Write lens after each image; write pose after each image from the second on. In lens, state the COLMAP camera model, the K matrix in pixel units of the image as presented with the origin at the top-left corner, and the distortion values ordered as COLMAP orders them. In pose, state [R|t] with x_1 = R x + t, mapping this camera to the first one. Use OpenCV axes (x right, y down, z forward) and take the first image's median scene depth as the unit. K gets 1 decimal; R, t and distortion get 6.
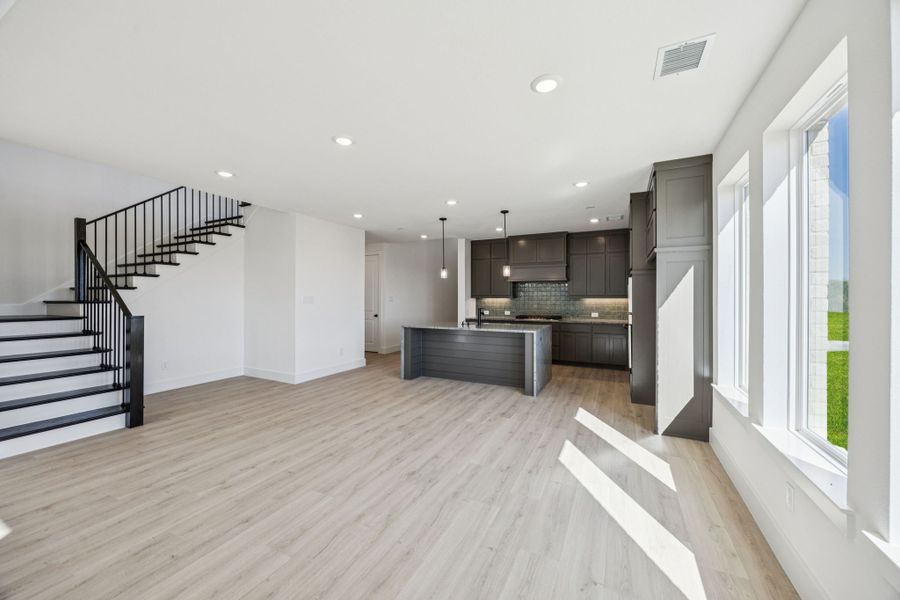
lens RADIAL K [[349.6, 0, 444.3], [0, 349.6, 296.4], [0, 0, 1]] dist [-0.002591, -0.000281]
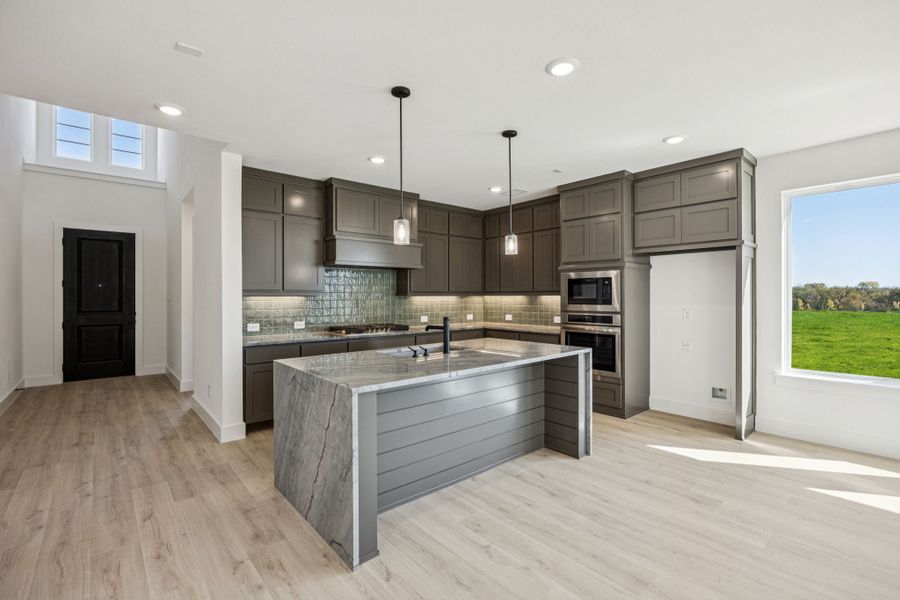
lens RADIAL K [[404.2, 0, 451.6], [0, 404.2, 296.2], [0, 0, 1]] dist [-0.002787, -0.000325]
pose [[0.372602, -0.003164, 0.927986, -0.436219], [0.000789, 0.999995, 0.003092, 0.003843], [-0.927991, -0.000420, 0.372602, 0.852094]]
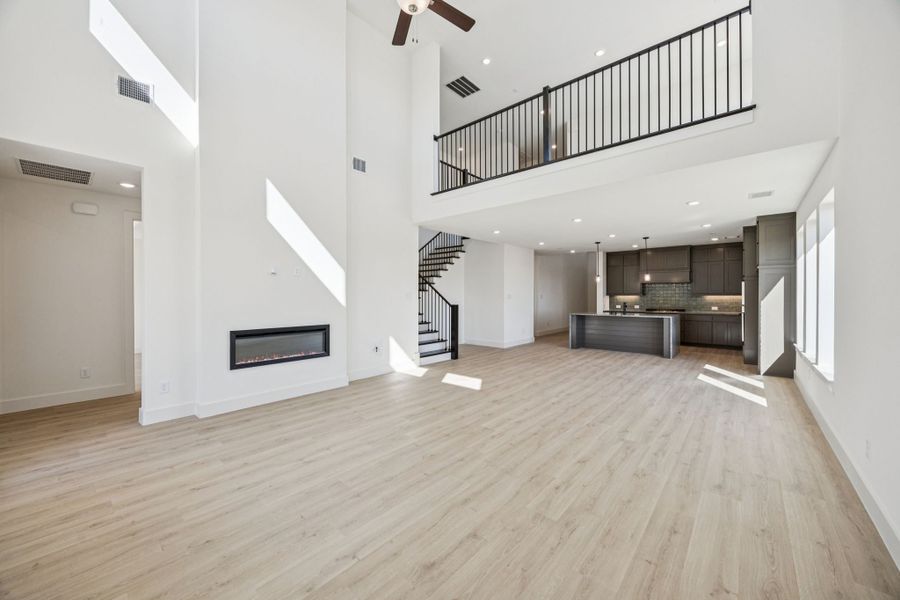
lens RADIAL K [[349.6, 0, 444.3], [0, 349.6, 296.4], [0, 0, 1]] dist [-0.002591, -0.000281]
pose [[0.970387, -0.001555, -0.241550, -0.304262], [0.003148, 0.999976, 0.006209, -0.003364], [0.241534, -0.006785, 0.970369, -0.660771]]
